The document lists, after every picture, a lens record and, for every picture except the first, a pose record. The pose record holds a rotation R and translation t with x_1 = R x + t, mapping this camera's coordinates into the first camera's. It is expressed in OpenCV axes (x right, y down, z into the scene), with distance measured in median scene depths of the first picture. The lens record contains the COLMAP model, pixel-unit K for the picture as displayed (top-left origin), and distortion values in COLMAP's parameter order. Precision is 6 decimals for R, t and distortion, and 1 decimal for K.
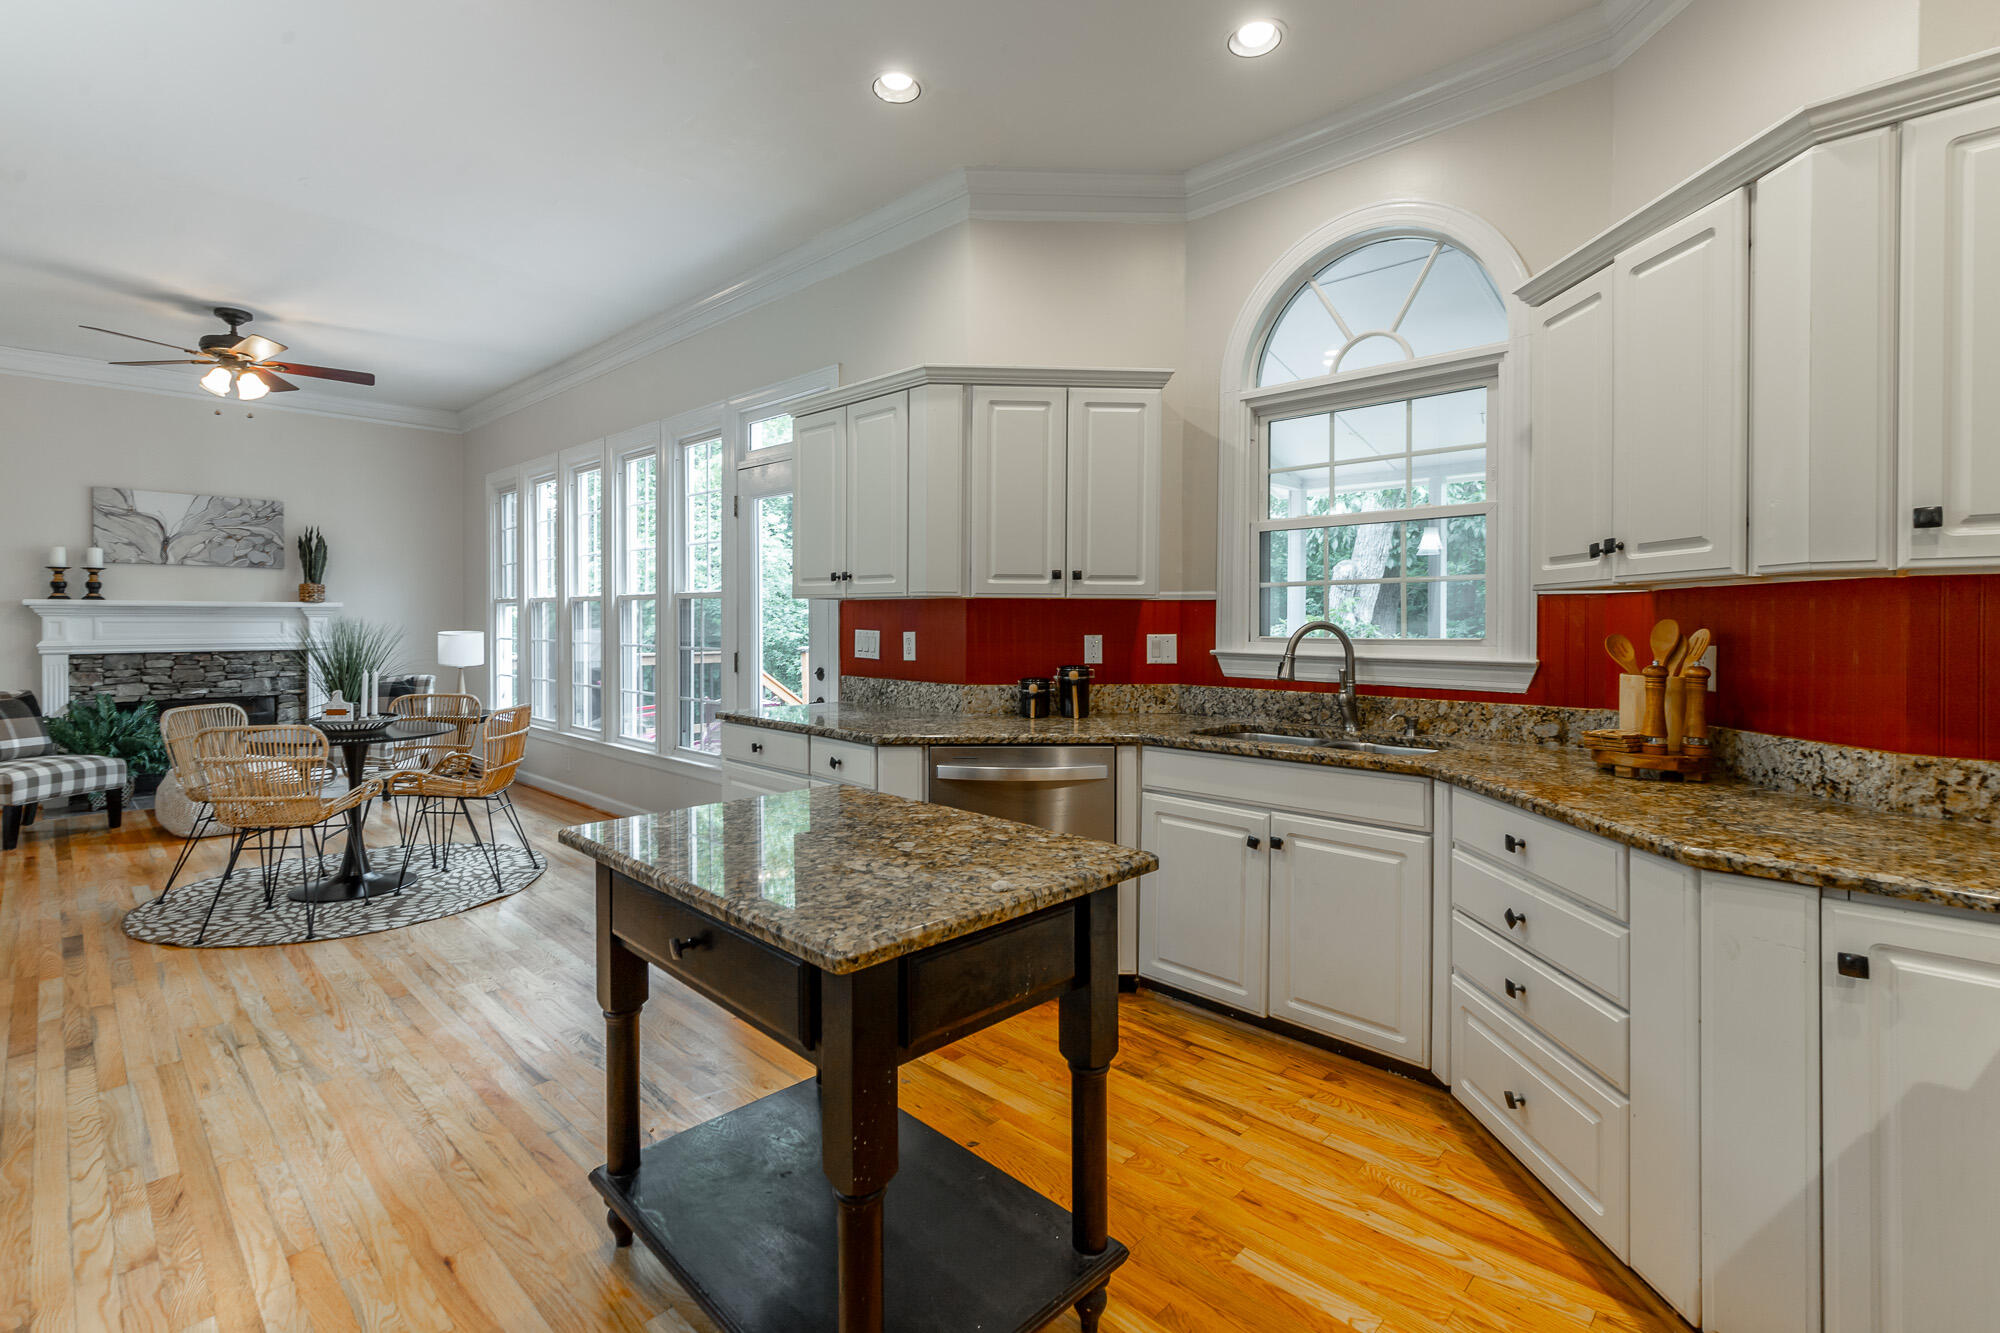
lens RADIAL K [[910.0, 0, 990.3], [0, 910.0, 627.5], [0, 0, 1]] dist [0.007816, 0.000301]
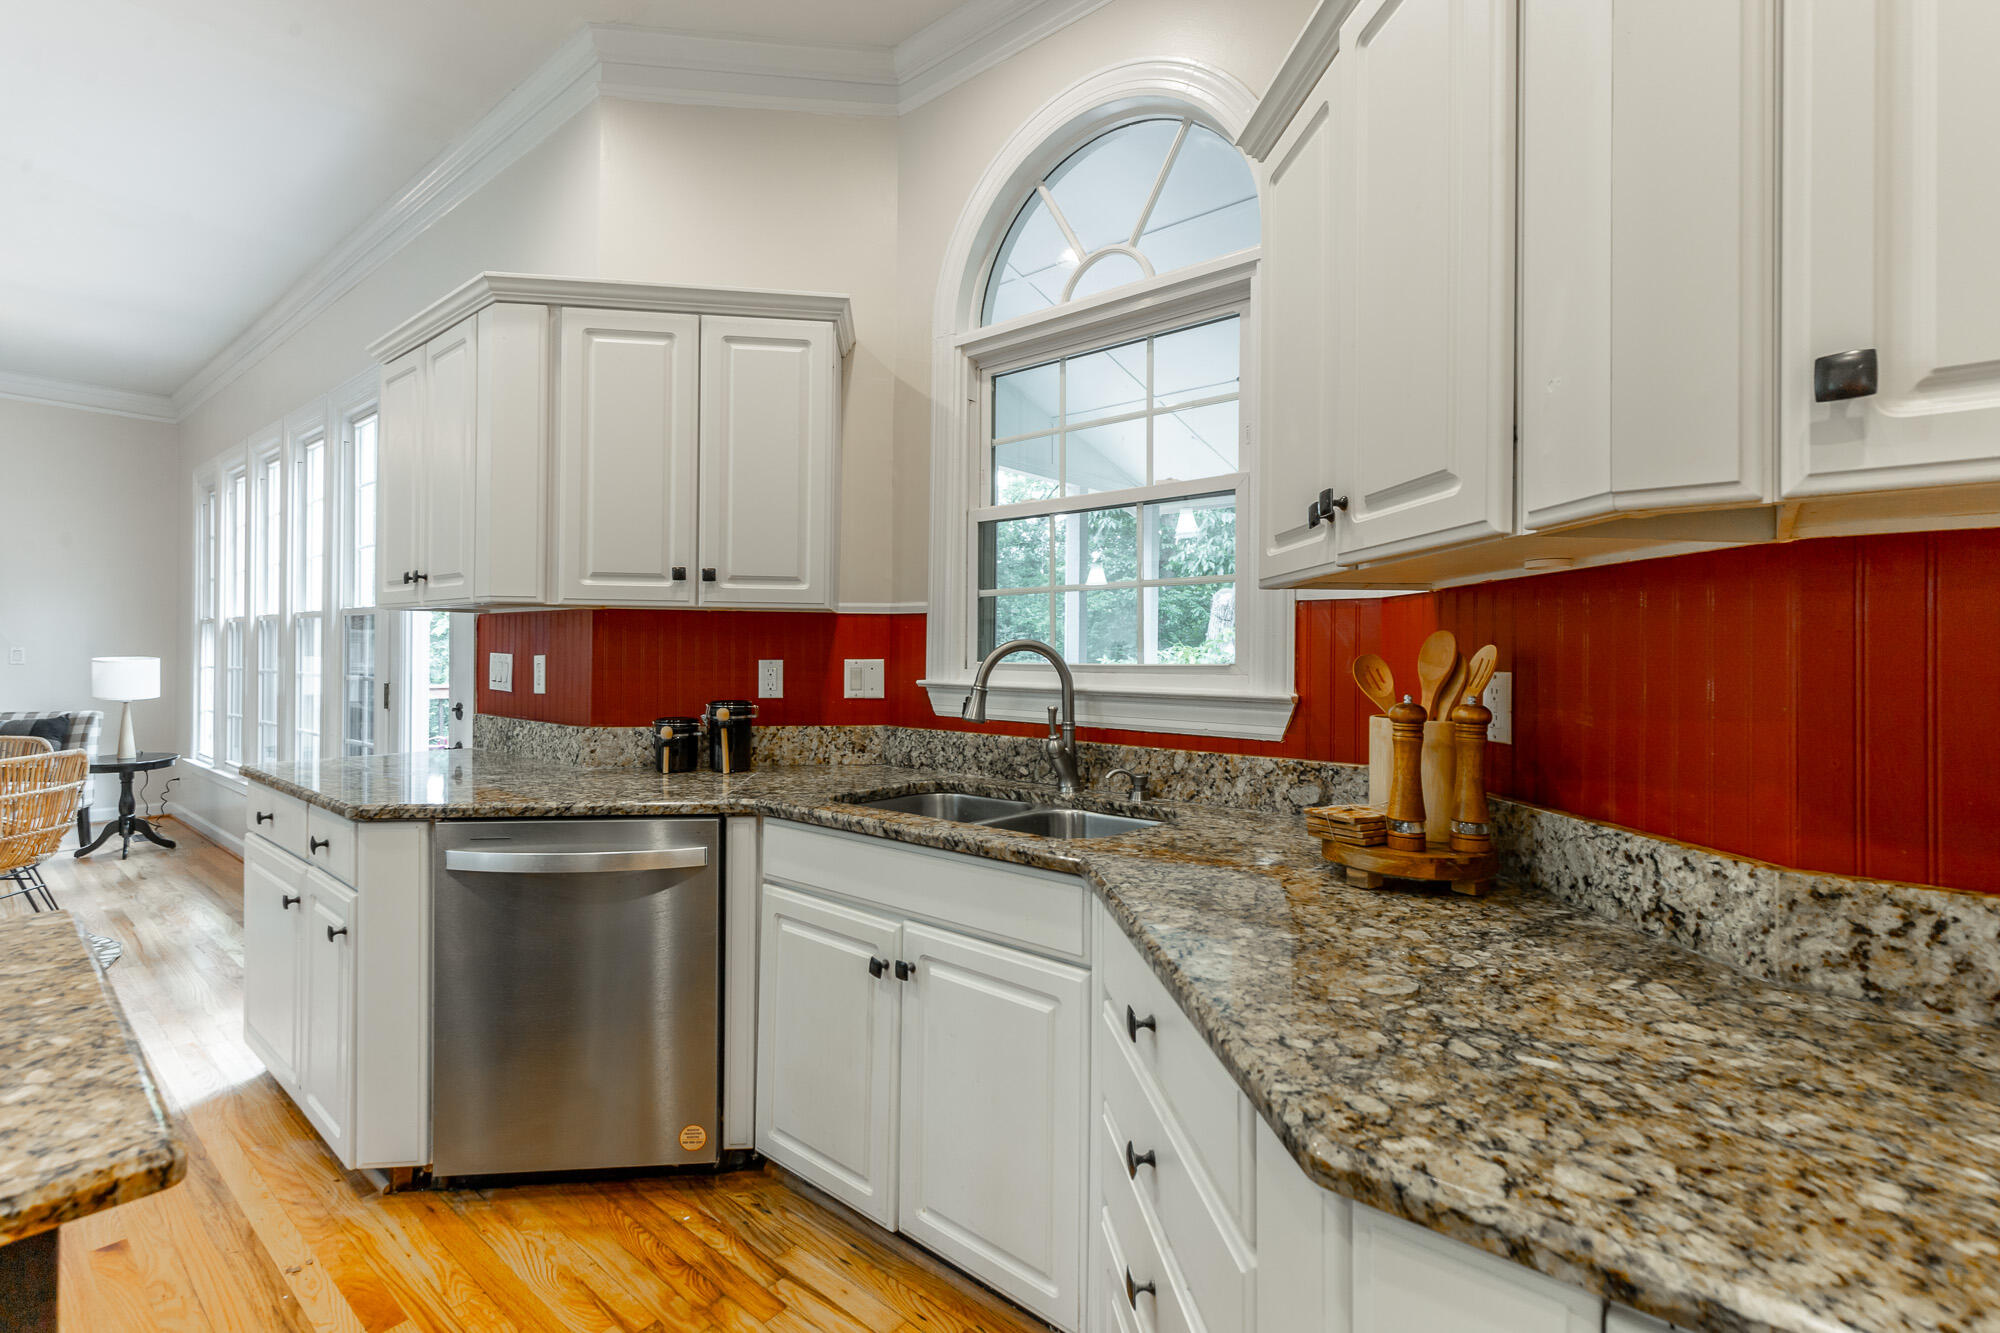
lens RADIAL K [[910.0, 0, 986.7], [0, 910.0, 651.0], [0, 0, 1]] dist [0.007816, 0.000301]
pose [[0.997492, 0.004952, 0.070611, 0.235422], [-0.004168, 0.999928, -0.011252, 0.008587], [-0.070661, 0.010930, 0.997440, 0.240301]]
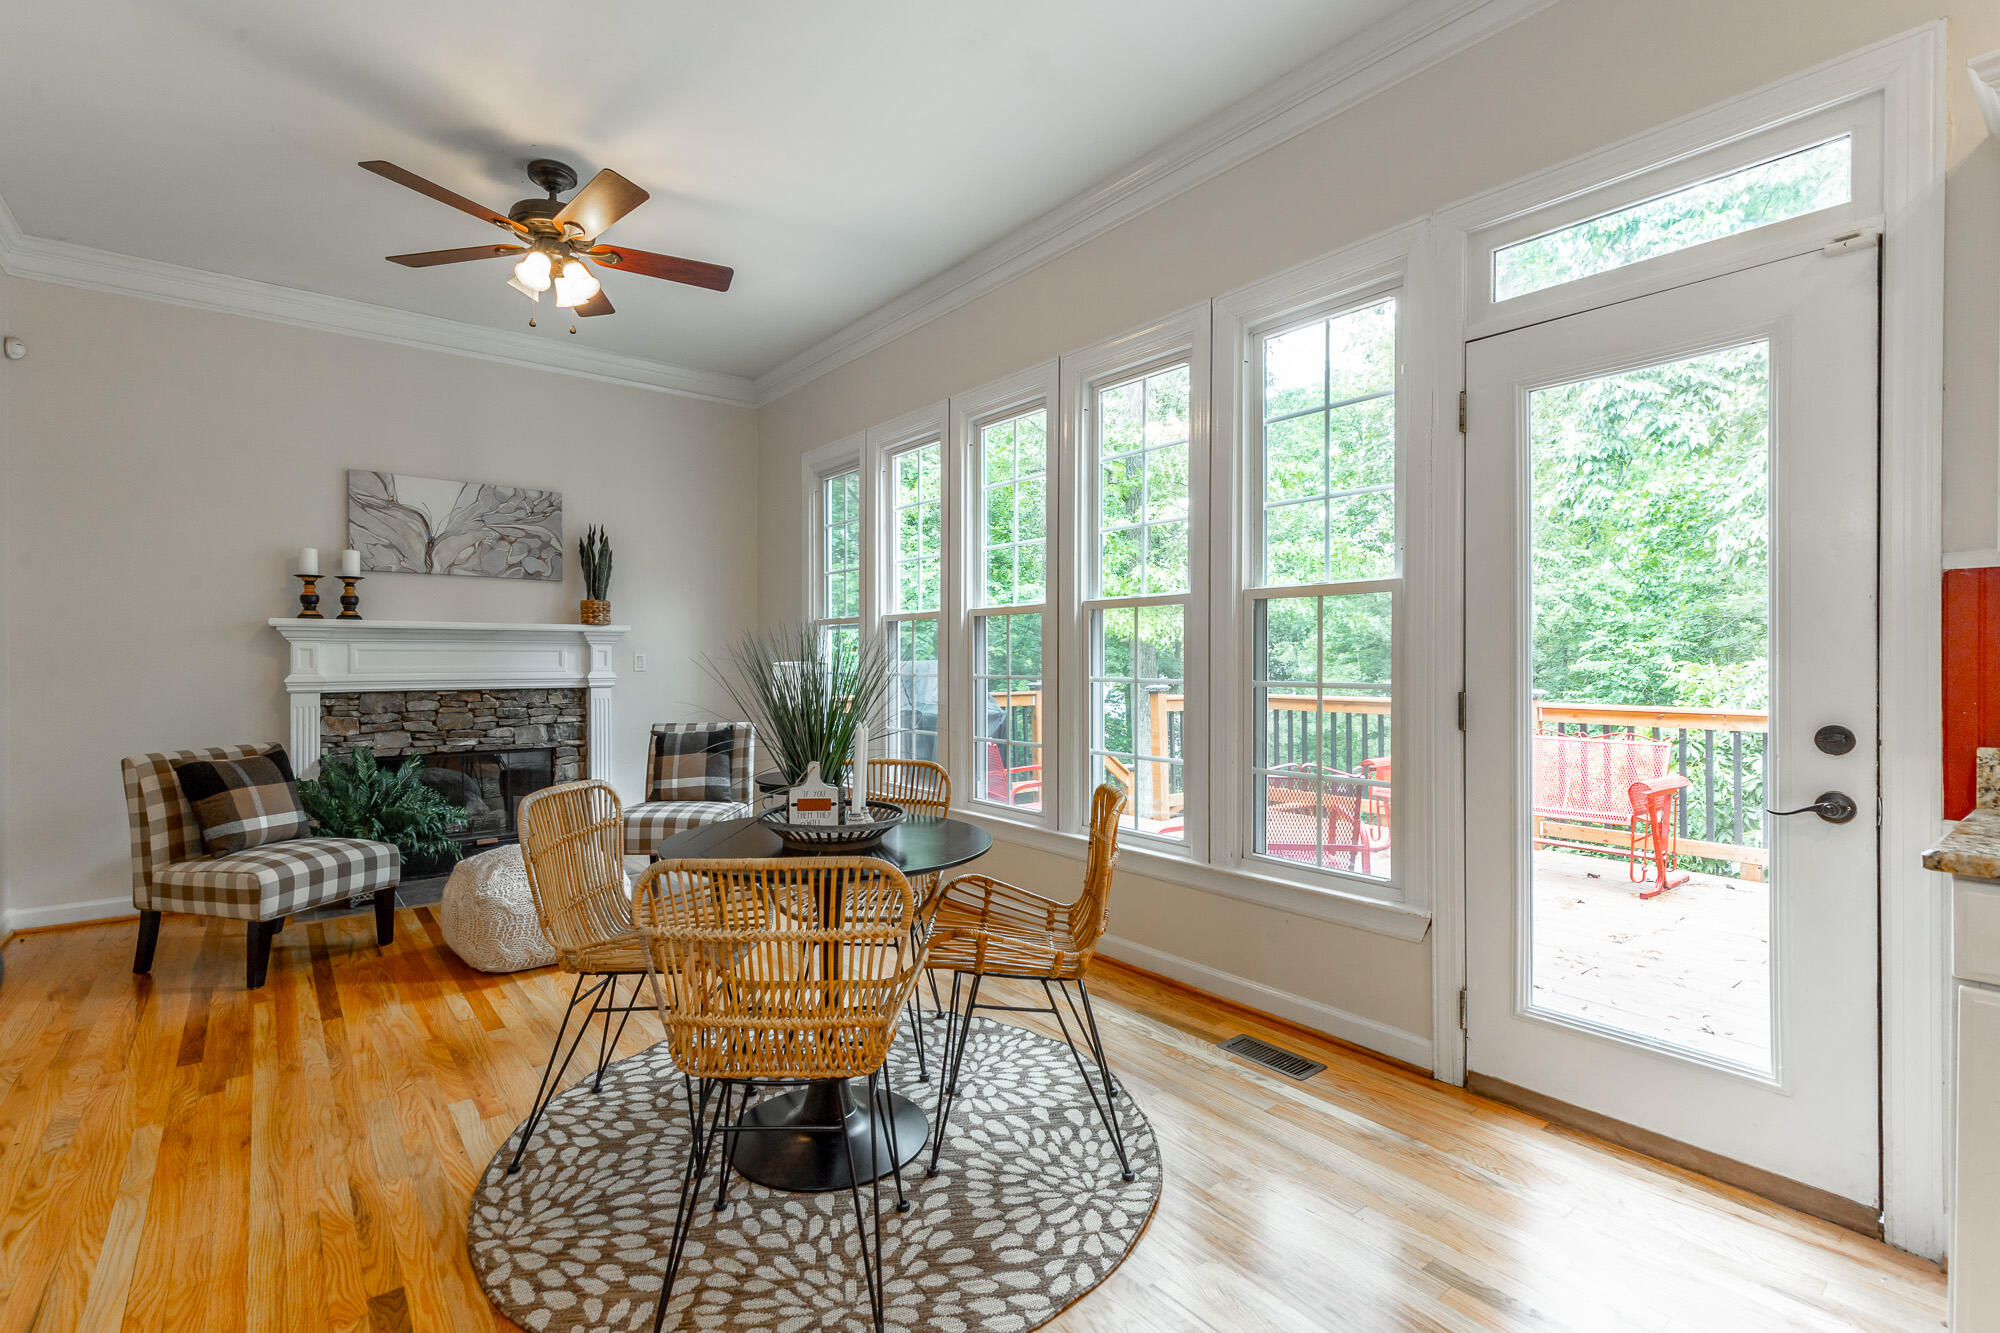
lens RADIAL K [[910.0, 0, 962.1], [0, 910.0, 664.2], [0, 0, 1]] dist [0.007816, 0.000301]
pose [[0.988713, -0.002541, -0.149799, -0.645020], [0.001573, 0.999977, -0.006580, 0.020031], [0.149812, 0.006270, 0.988695, 0.587295]]
